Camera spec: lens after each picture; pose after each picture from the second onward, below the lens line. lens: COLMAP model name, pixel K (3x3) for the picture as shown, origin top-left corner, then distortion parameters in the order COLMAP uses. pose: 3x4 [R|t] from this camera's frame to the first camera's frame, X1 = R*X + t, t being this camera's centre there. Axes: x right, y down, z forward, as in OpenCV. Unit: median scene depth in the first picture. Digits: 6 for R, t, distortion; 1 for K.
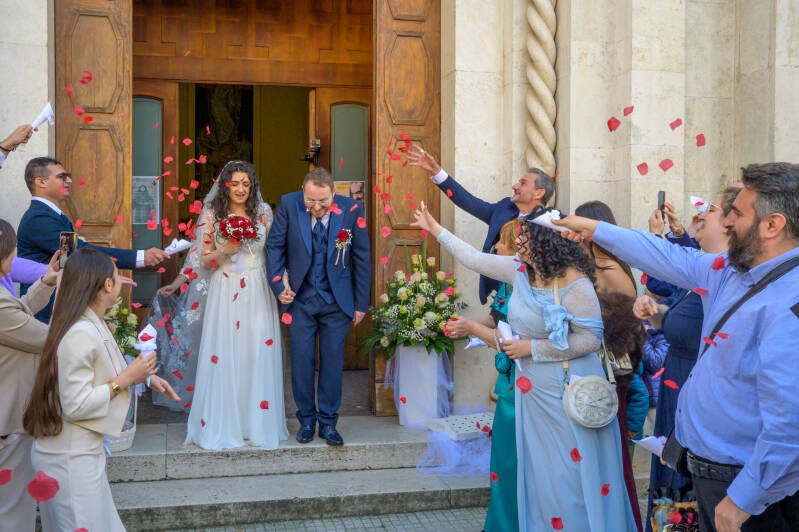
lens RADIAL K [[888.3, 0, 377.2], [0, 888.3, 255.0], [0, 0, 1]] dist [-0.022114, 0.204294]
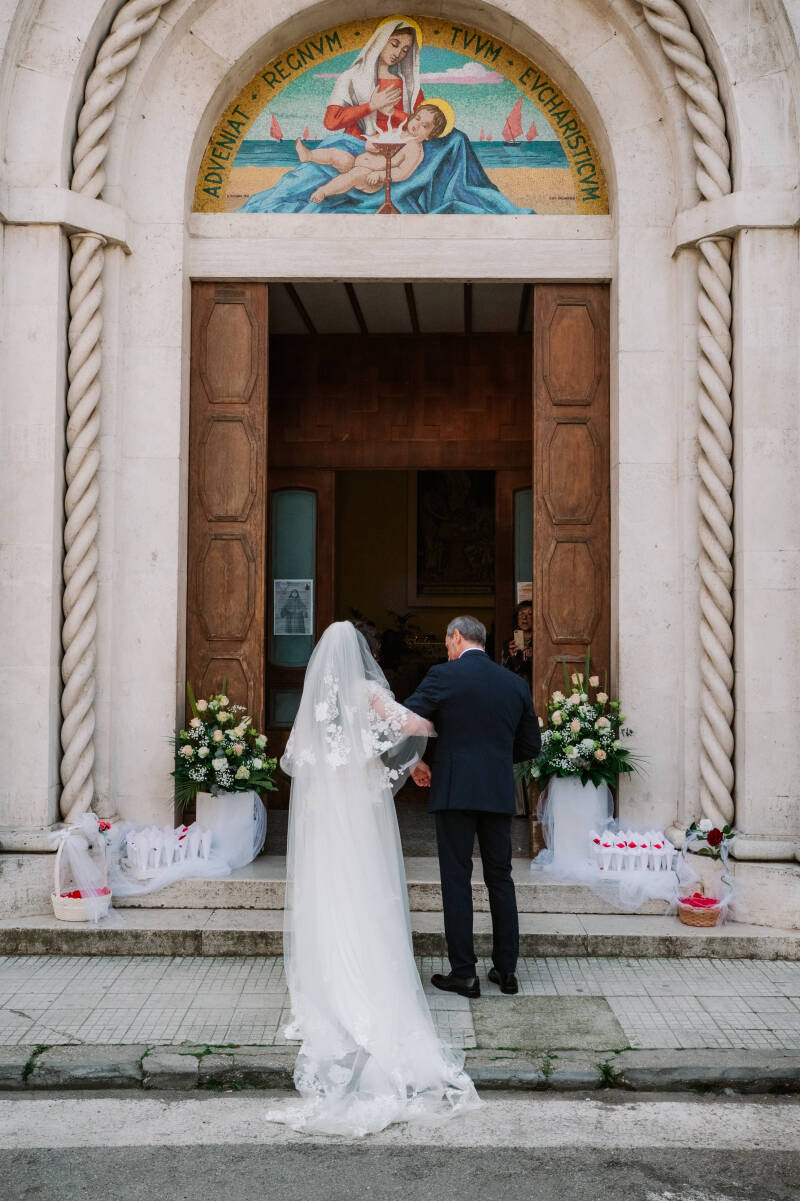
lens RADIAL K [[1335.2, 0, 400.0], [0, 1335.2, 600.5], [0, 0, 1]] dist [-0.022114, 0.204294]
pose [[0.973519, -0.005933, -0.228531, 0.179778], [-0.005341, 0.998800, -0.048683, -0.007269], [0.228545, 0.048614, 0.972319, -0.326244]]
